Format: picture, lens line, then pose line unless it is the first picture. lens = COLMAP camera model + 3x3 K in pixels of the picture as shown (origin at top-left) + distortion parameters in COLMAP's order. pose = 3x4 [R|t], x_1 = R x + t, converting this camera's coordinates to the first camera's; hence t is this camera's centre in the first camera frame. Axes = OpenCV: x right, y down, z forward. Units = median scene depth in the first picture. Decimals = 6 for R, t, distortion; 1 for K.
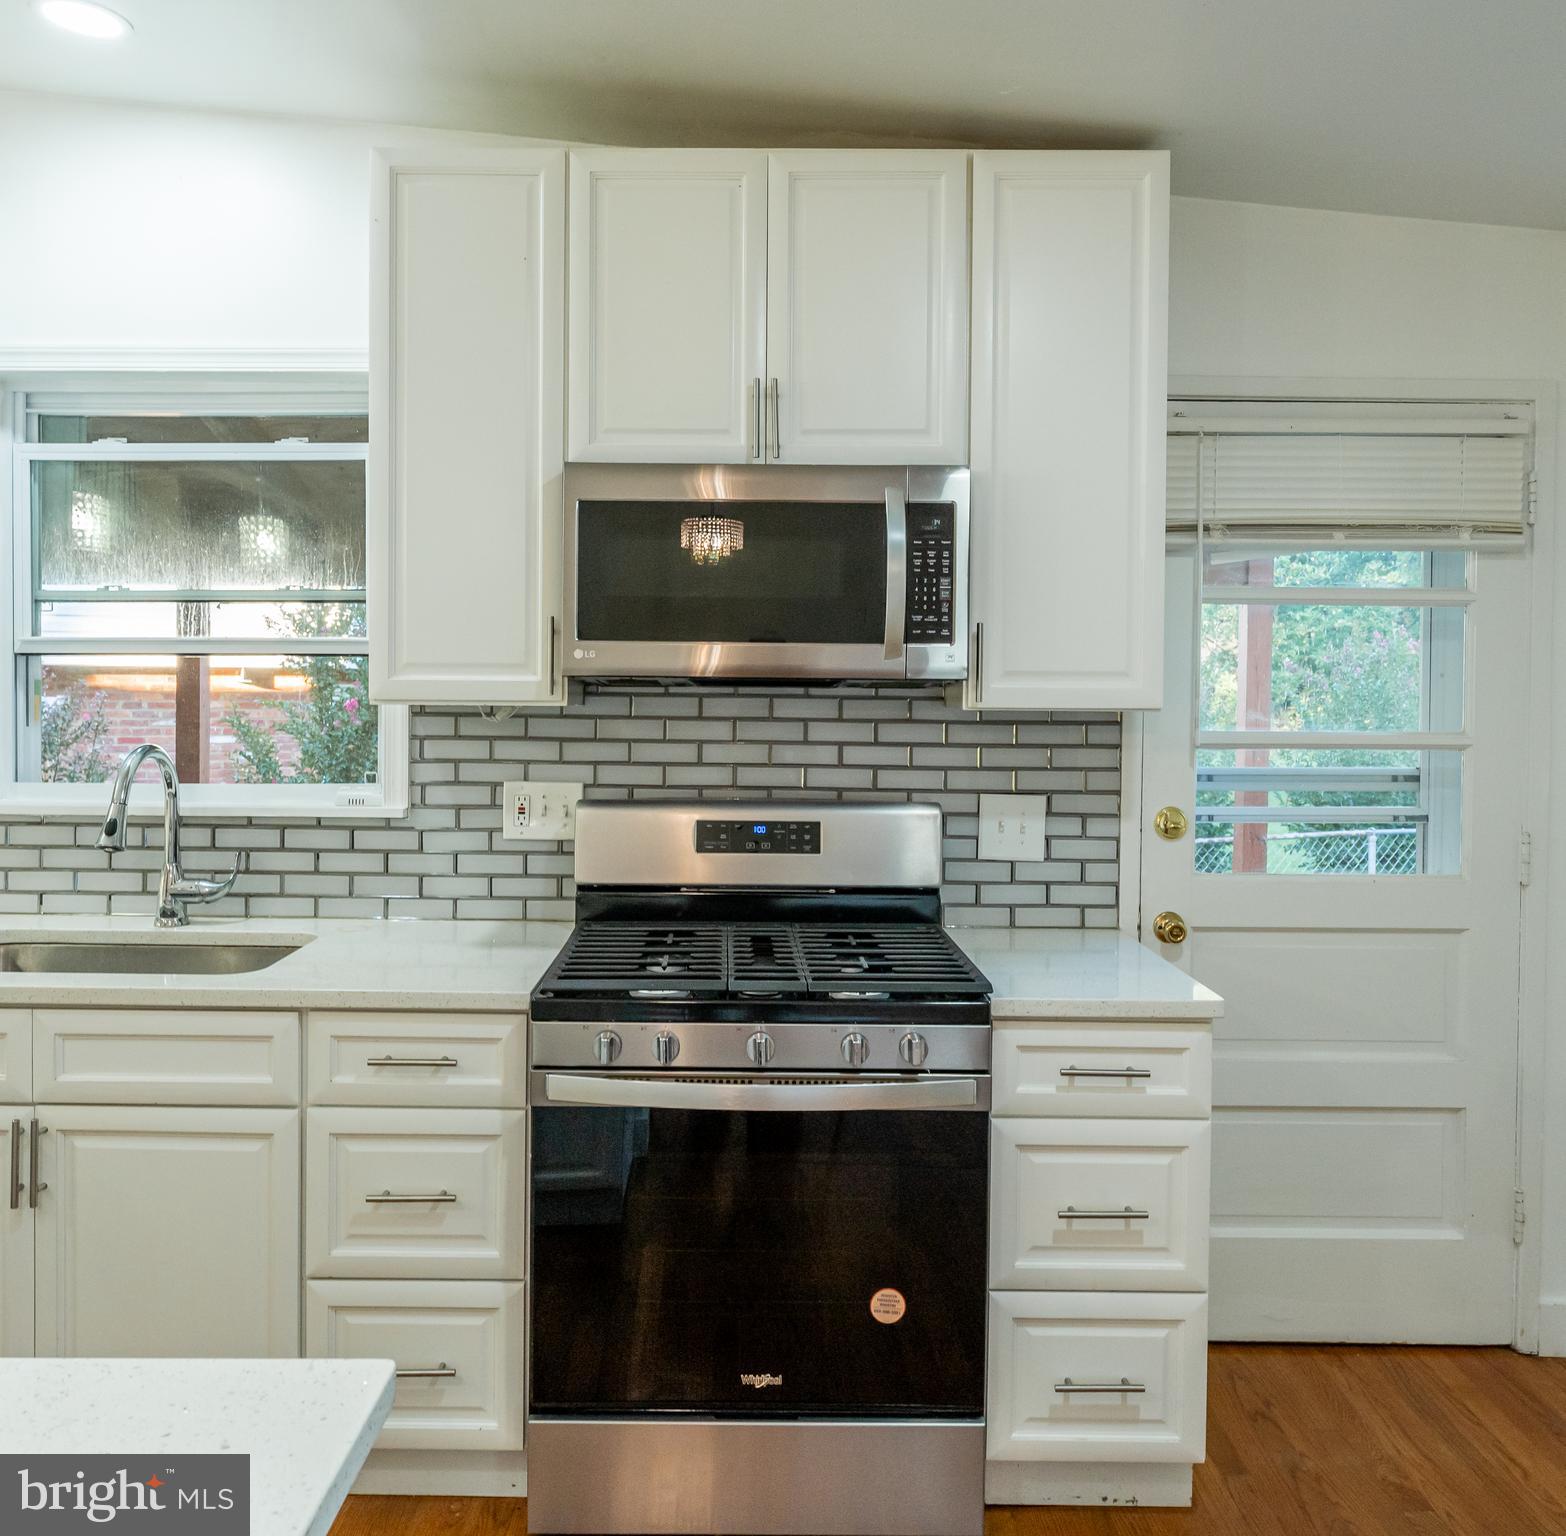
lens RADIAL K [[1348.9, 0, 720.4], [0, 1348.9, 705.0], [0, 0, 1]] dist [0.000843, -0.005624]
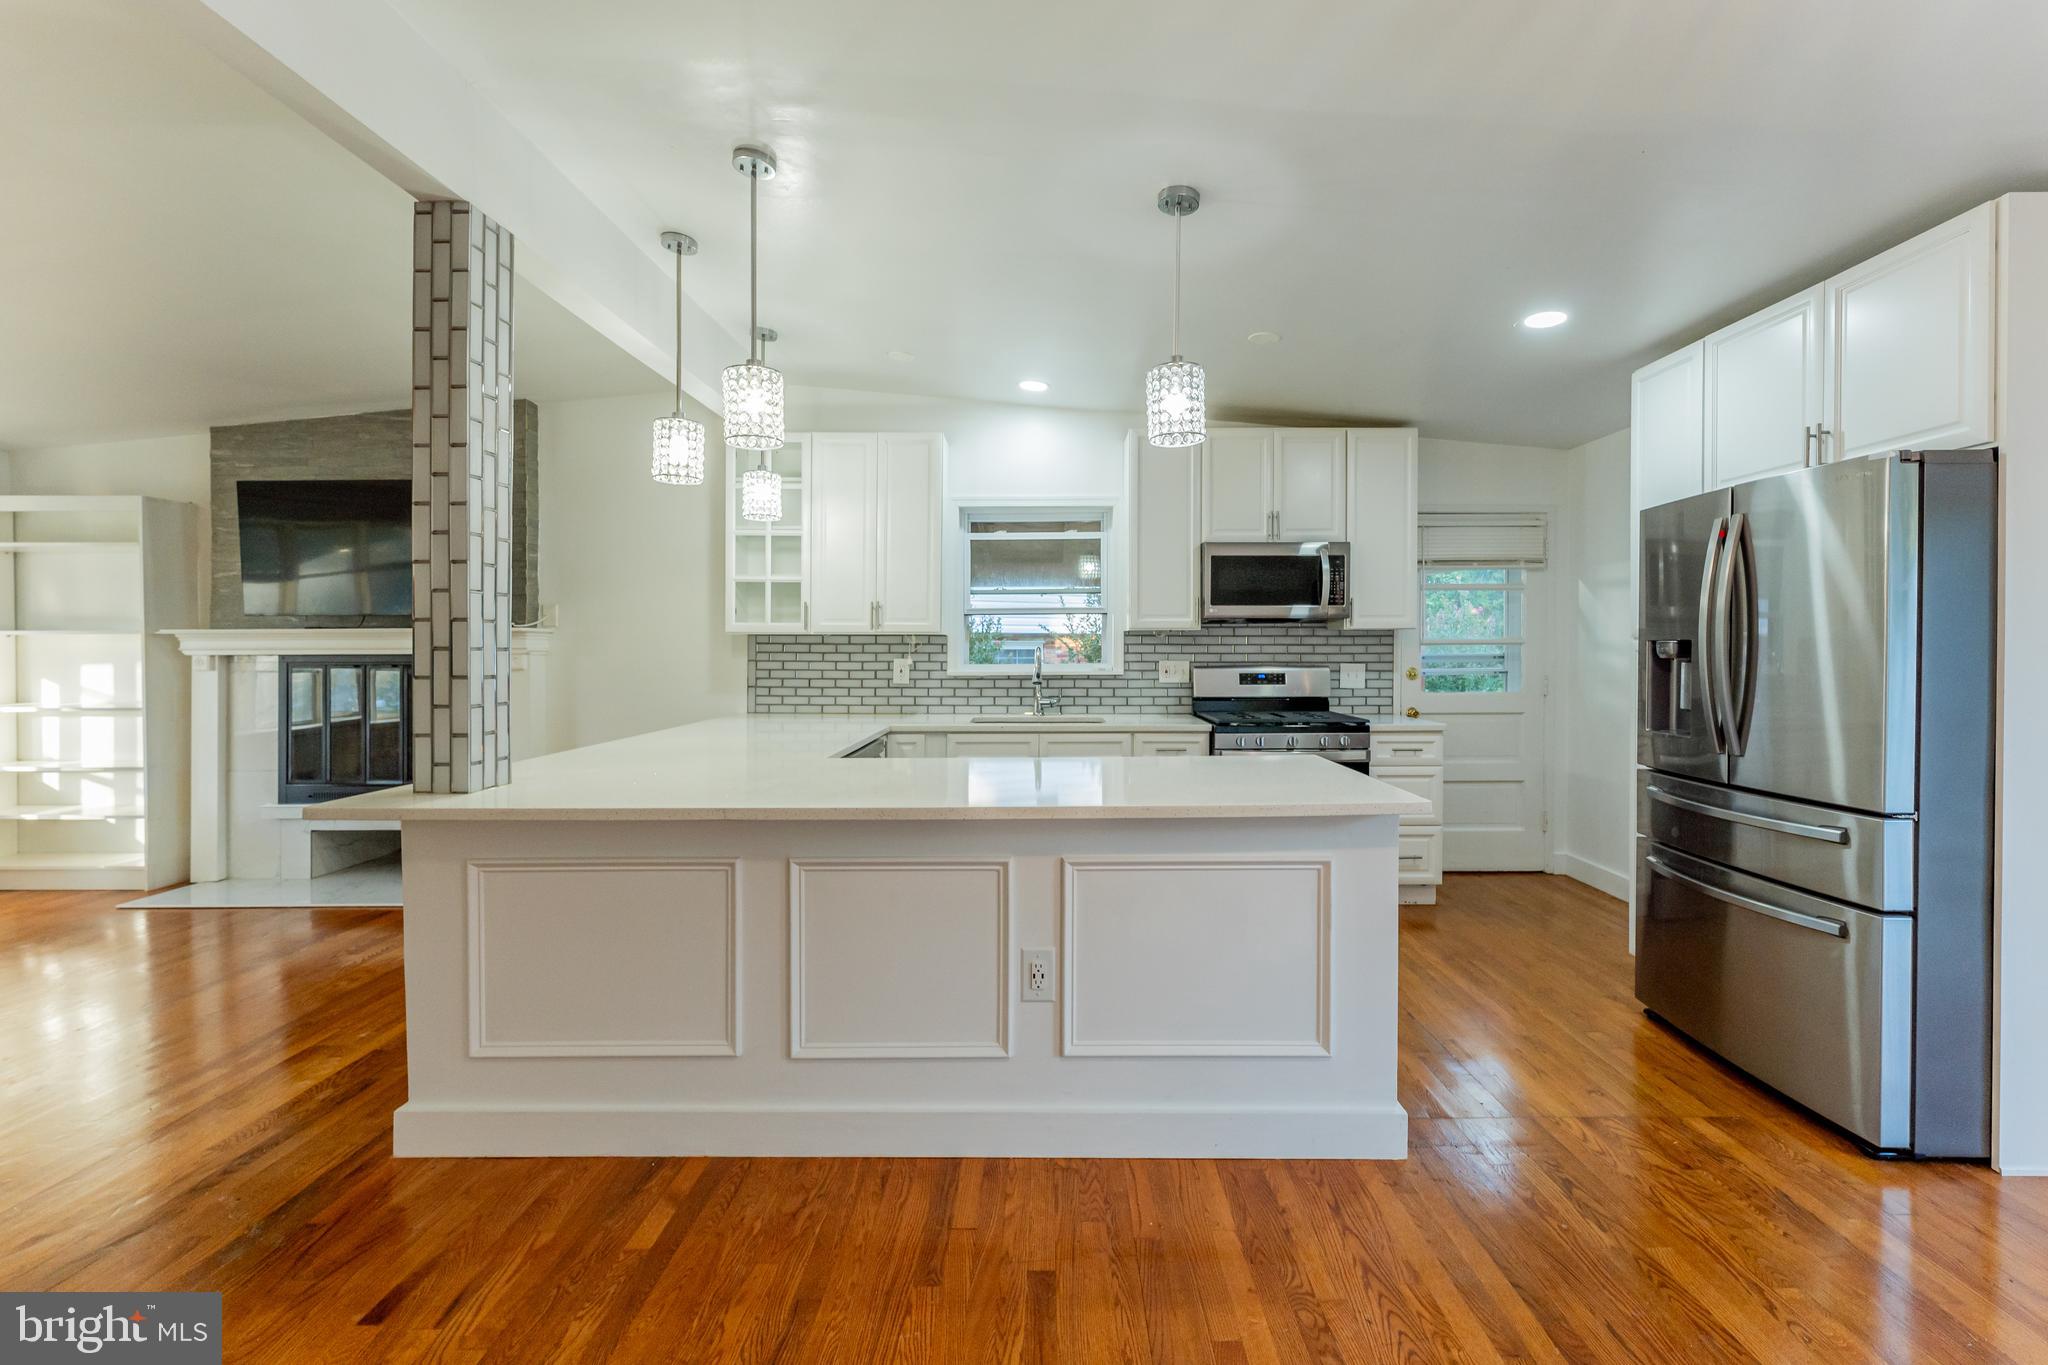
lens RADIAL K [[862.5, 0, 1029.4], [0, 862.5, 656.5], [0, 0, 1]] dist [0.000800, 0.000129]
pose [[0.999850, -0.011293, 0.013118, -0.438955], [0.011333, 0.999931, -0.002942, 0.050917], [-0.013084, 0.003090, 0.999910, -0.681496]]
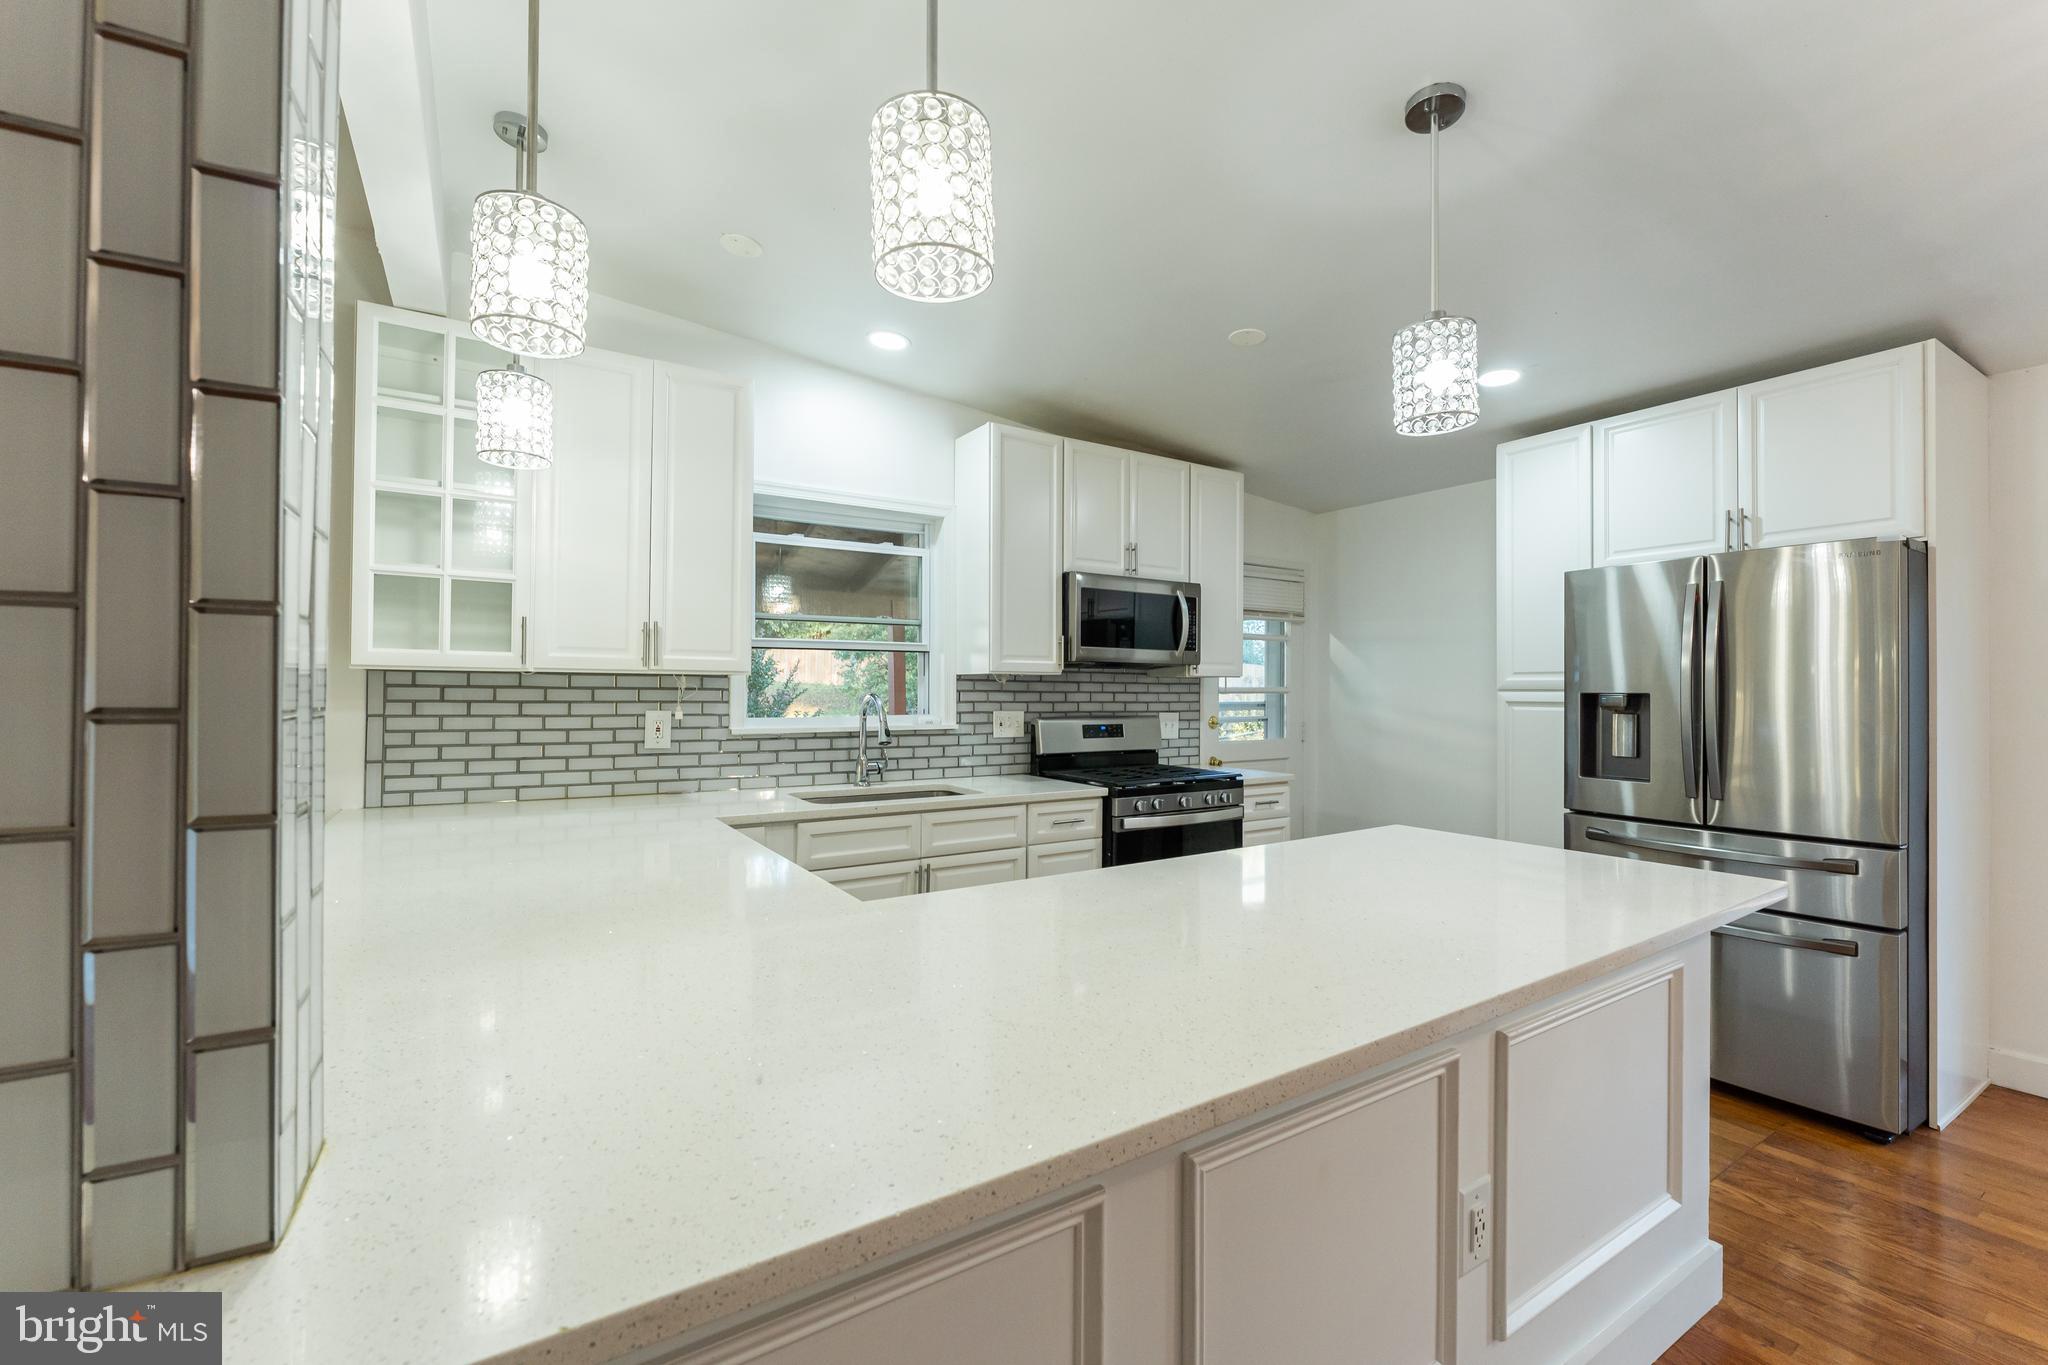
lens RADIAL K [[860.5, 0, 1024.0], [0, 860.5, 682.5], [0, 0, 1]] dist [-0.009770, -0.000123]
pose [[0.831694, 0.000060, 0.555234, -0.892528], [0.011081, 0.999799, -0.016707, 0.034774], [-0.555123, 0.020048, 0.831526, -0.175905]]
